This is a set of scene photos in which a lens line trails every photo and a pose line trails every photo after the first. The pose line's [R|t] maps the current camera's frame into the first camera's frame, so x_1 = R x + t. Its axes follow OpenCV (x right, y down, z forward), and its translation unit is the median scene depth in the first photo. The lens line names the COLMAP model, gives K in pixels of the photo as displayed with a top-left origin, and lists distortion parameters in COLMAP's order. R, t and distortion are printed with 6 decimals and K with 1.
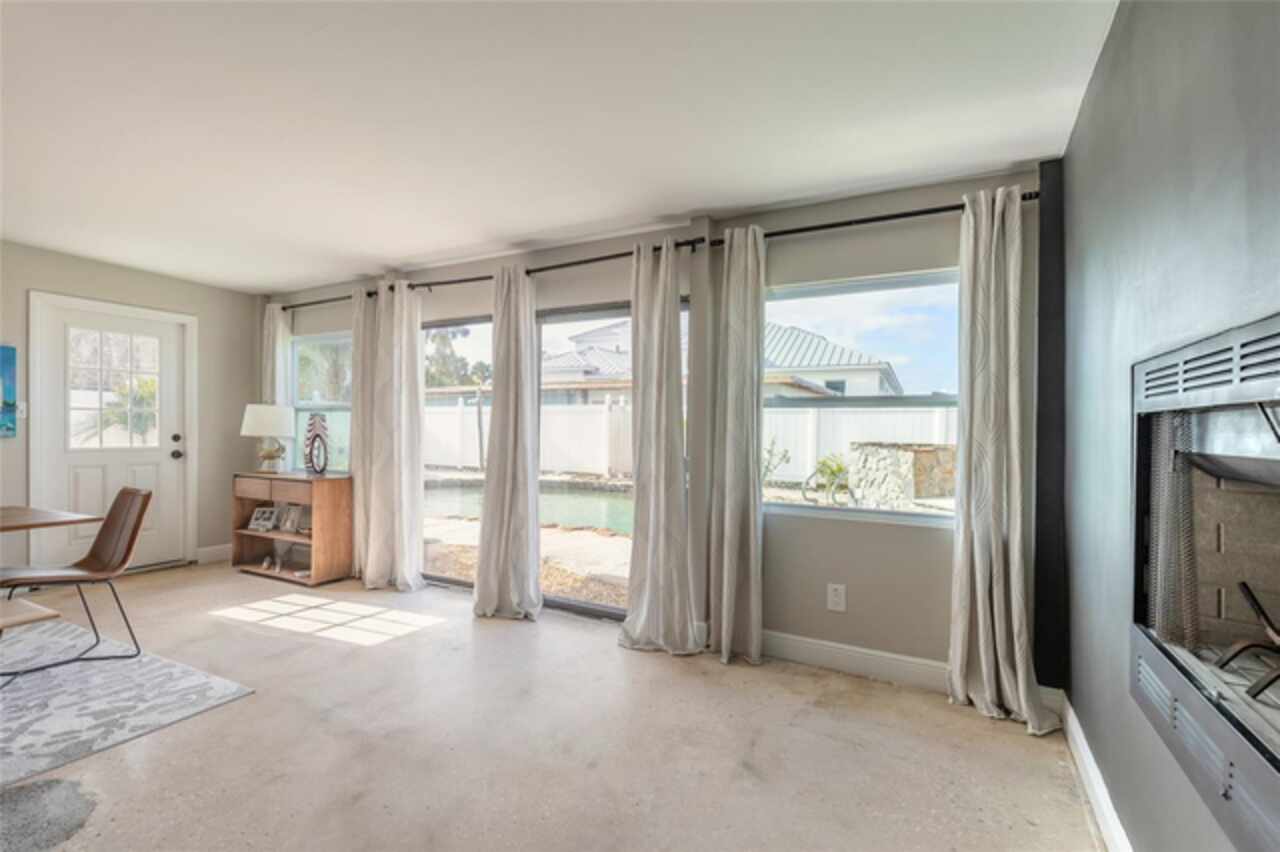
lens RADIAL K [[580.7, 0, 637.3], [0, 580.7, 429.7], [0, 0, 1]] dist [0.005883, 0.000567]
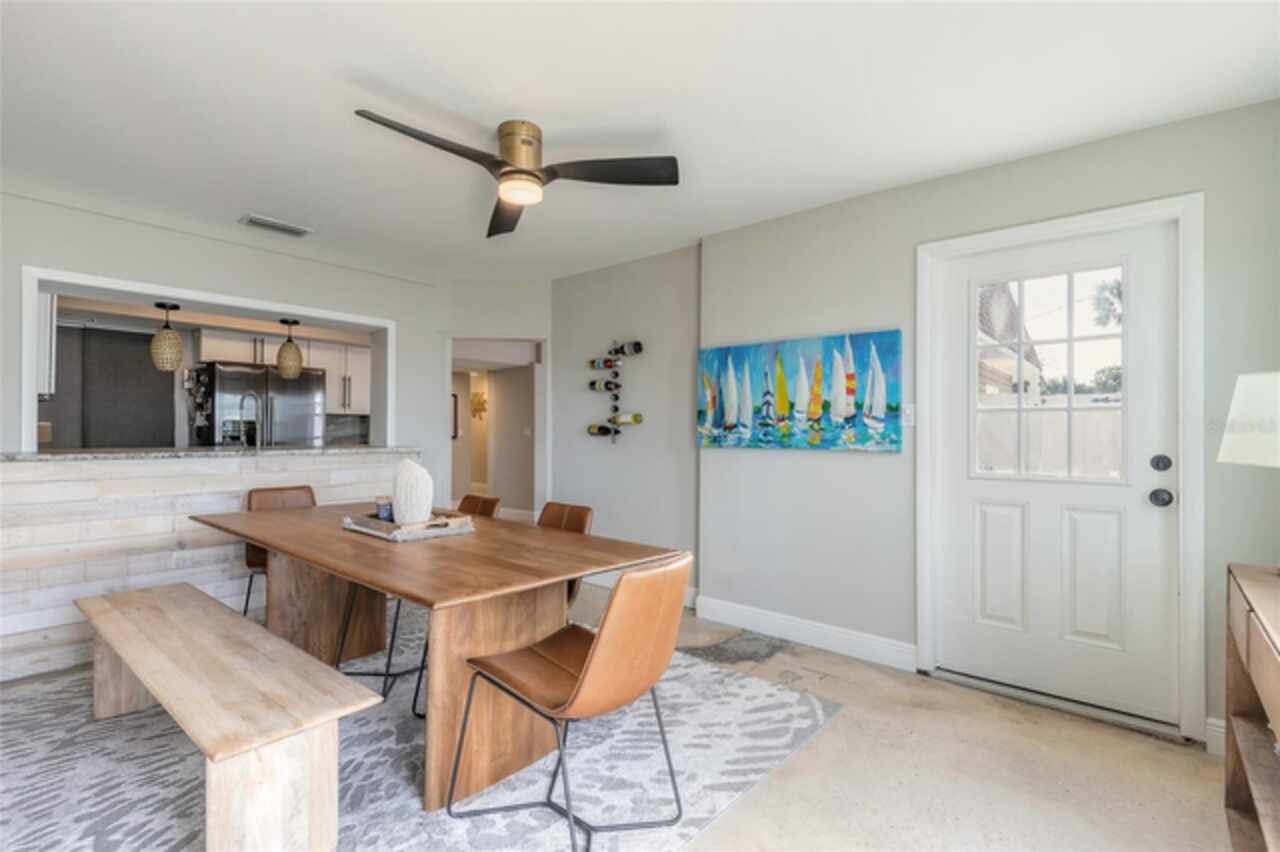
lens RADIAL K [[604.1, 0, 640.0], [0, 604.1, 426.0], [0, 0, 1]] dist [0.002001, 0.000221]
pose [[-0.211996, -0.021449, -0.977035, -0.346773], [-0.010473, 0.999752, -0.019675, -0.003290], [0.977214, 0.006061, -0.212168, 1.120255]]
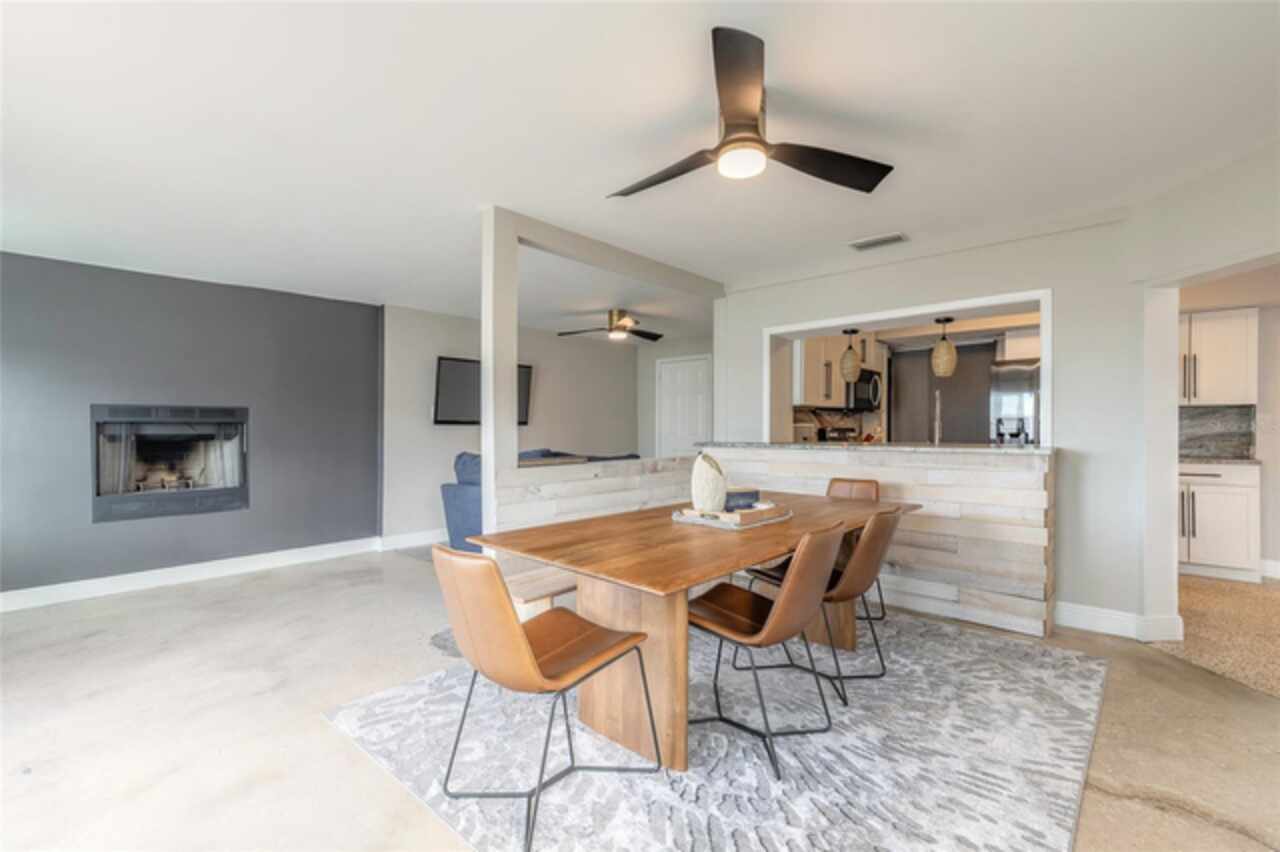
lens RADIAL K [[580.7, 0, 637.3], [0, 580.7, 429.7], [0, 0, 1]] dist [0.005883, 0.000567]
pose [[-0.964224, -0.011094, 0.264858, -1.192560], [-0.008384, 0.999900, 0.011361, -0.017681], [-0.264958, 0.008734, -0.964220, 1.515204]]
